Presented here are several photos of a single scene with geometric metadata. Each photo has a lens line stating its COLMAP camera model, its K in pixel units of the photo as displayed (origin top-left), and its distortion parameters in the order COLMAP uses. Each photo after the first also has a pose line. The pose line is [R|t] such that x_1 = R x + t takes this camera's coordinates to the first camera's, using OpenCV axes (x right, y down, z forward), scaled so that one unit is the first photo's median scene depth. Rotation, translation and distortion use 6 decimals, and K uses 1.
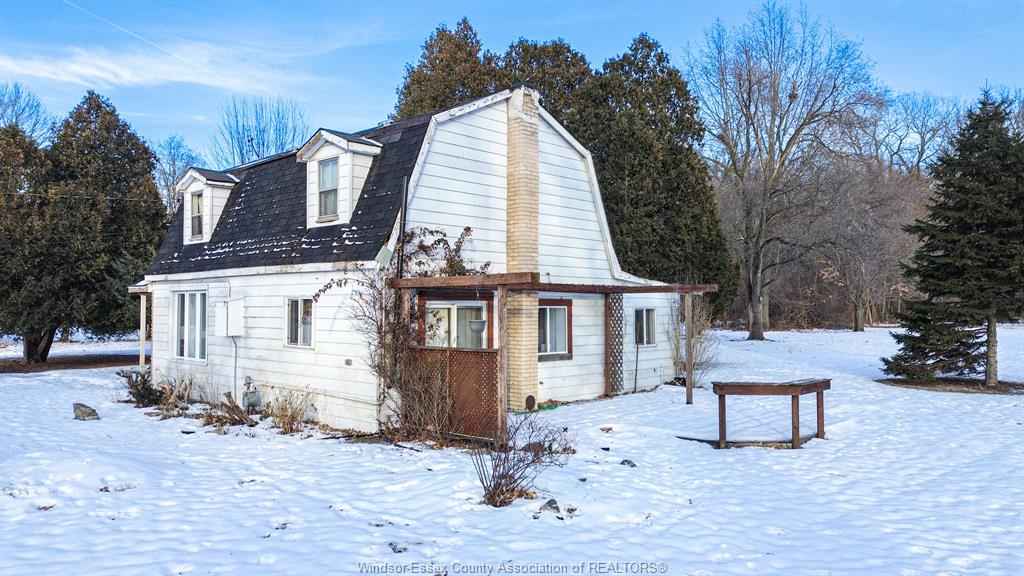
lens RADIAL K [[711.5, 0, 512.0], [0, 711.5, 288.0], [0, 0, 1]] dist [0.065257, -0.002461]
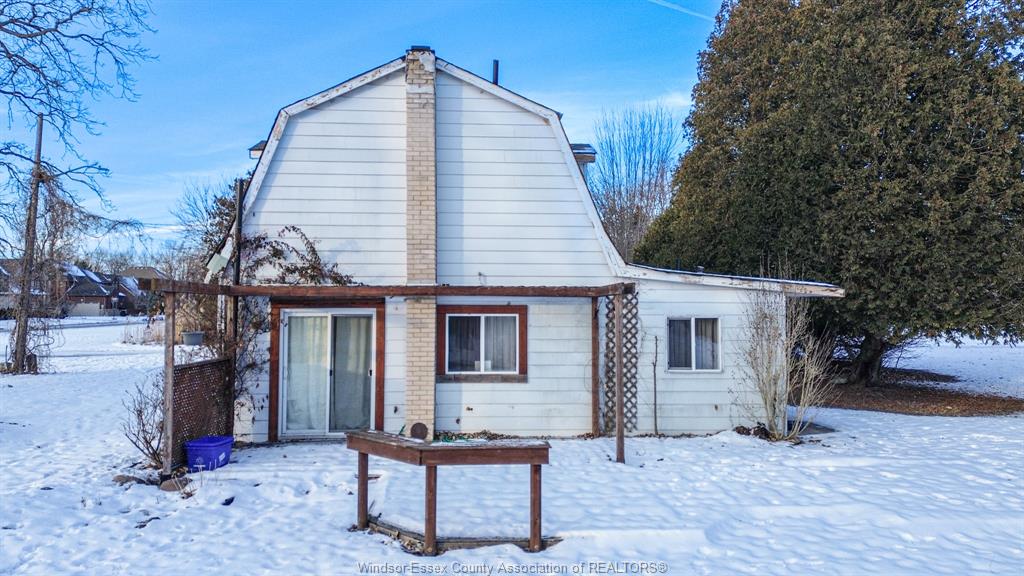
lens RADIAL K [[711.5, 0, 512.0], [0, 711.5, 288.0], [0, 0, 1]] dist [0.065257, -0.002461]
pose [[0.739090, -0.017700, -0.673374, 0.616809], [0.018068, 0.999816, -0.006449, 0.001821], [0.673364, -0.007400, 0.739274, 0.428134]]
